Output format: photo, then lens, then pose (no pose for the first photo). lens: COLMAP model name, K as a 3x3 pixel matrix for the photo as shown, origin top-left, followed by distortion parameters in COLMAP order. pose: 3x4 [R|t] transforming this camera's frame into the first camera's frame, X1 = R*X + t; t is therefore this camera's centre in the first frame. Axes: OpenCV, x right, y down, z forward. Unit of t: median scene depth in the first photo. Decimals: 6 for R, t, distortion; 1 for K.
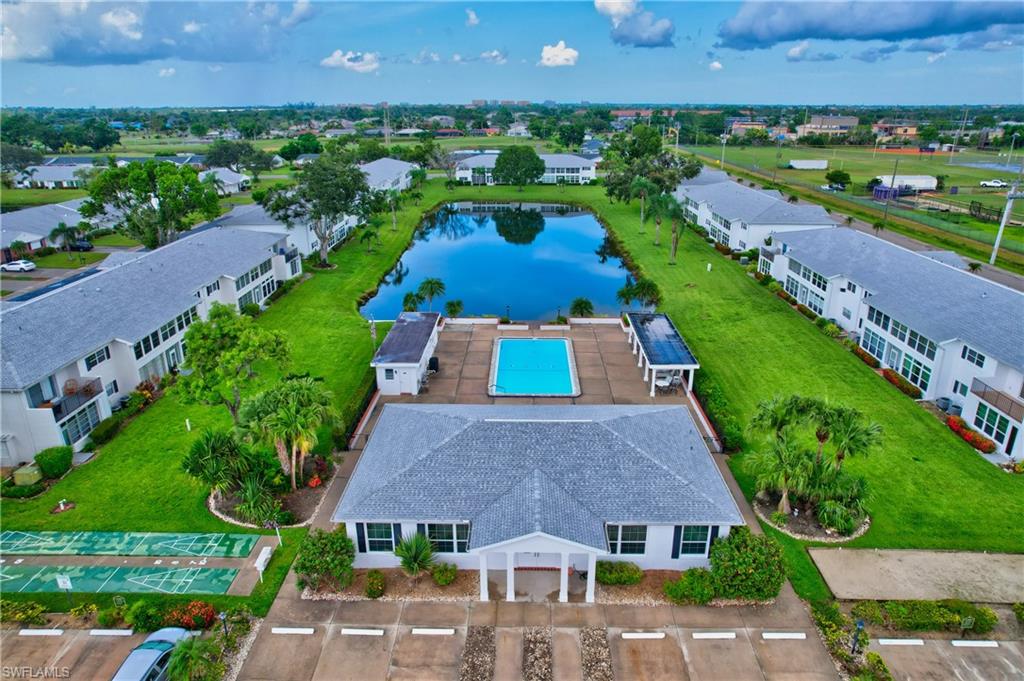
lens RADIAL K [[653.0, 0, 515.5], [0, 653.0, 342.0], [0, 0, 1]] dist [-0.077056, 0.069836]
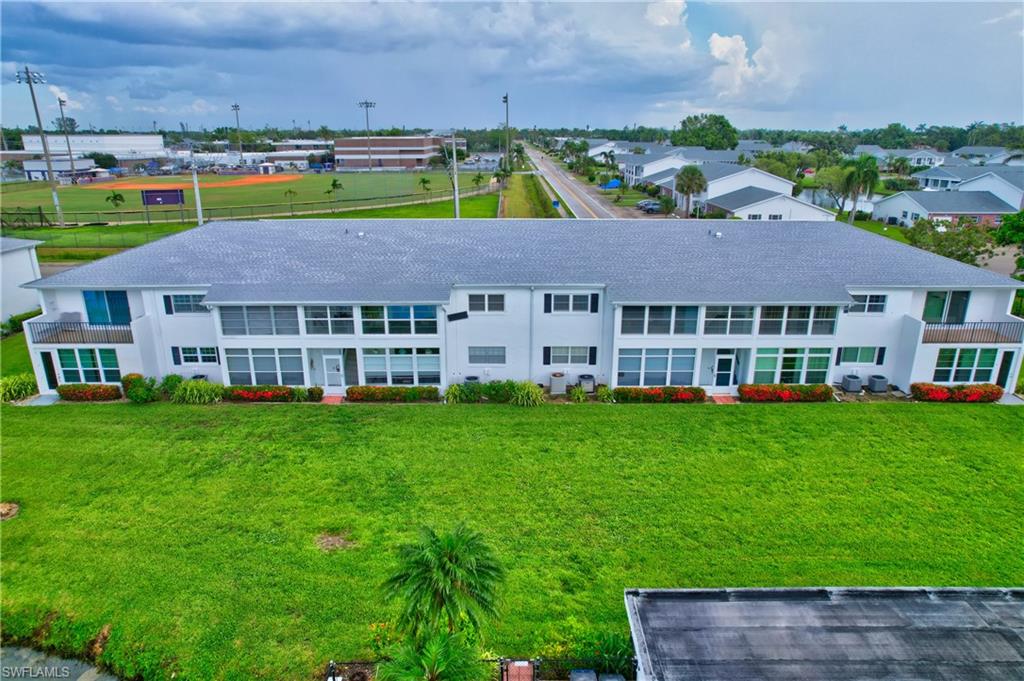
lens RADIAL K [[653.0, 0, 515.5], [0, 653.0, 342.0], [0, 0, 1]] dist [-0.077056, 0.069836]
pose [[-0.013741, -0.307644, 0.951402, 0.043078], [0.345655, 0.891371, 0.293225, -0.248160], [-0.938261, 0.332886, 0.094090, 1.181457]]
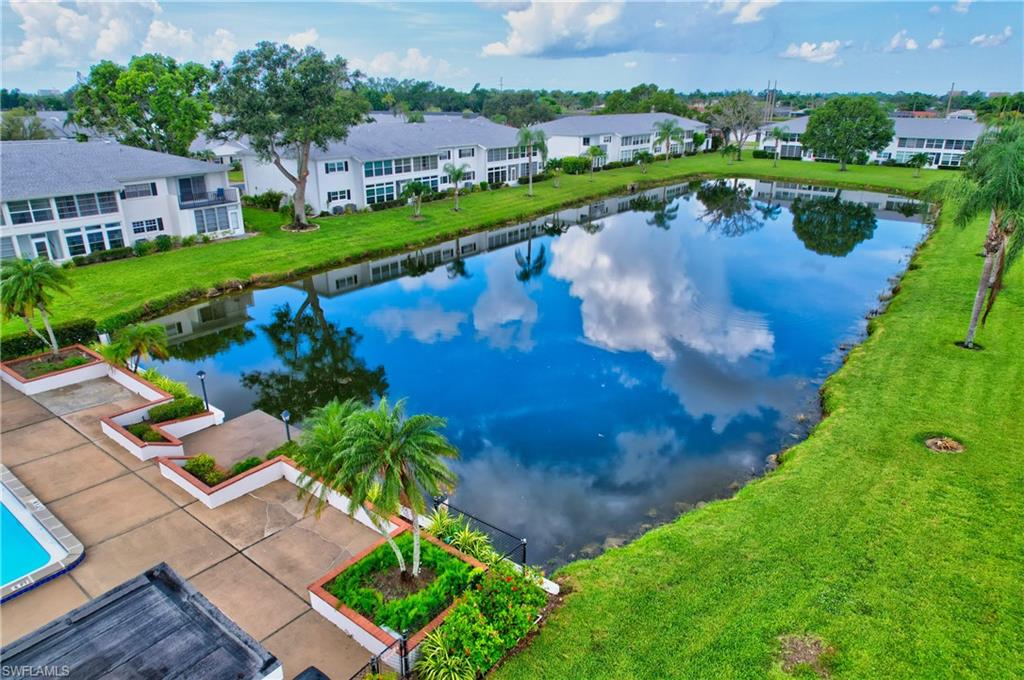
lens RADIAL K [[653.0, 0, 515.5], [0, 653.0, 341.5], [0, 0, 1]] dist [-0.077056, 0.069836]
pose [[-0.803451, -0.217598, 0.554183, -0.366063], [0.202802, 0.775127, 0.598372, -0.254767], [-0.559766, 0.593152, -0.578647, 1.269793]]
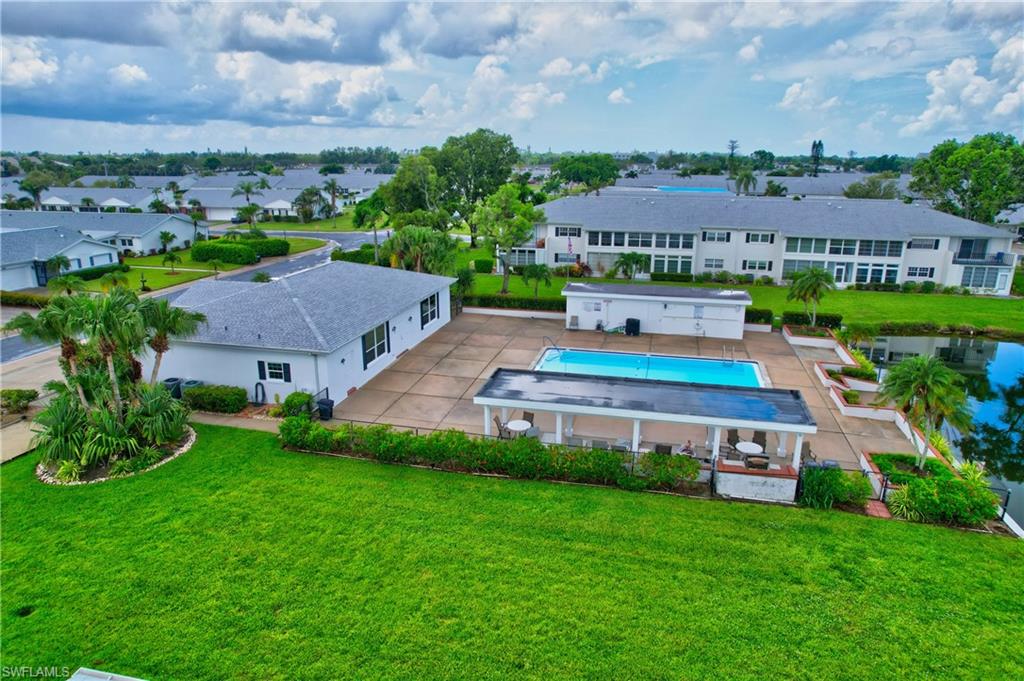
lens RADIAL K [[653.0, 0, 515.5], [0, 653.0, 342.0], [0, 0, 1]] dist [-0.077056, 0.069836]
pose [[0.216882, -0.274165, 0.936908, -0.682000], [0.339373, 0.921063, 0.190968, -0.293042], [-0.915308, 0.276543, 0.292806, 1.301039]]
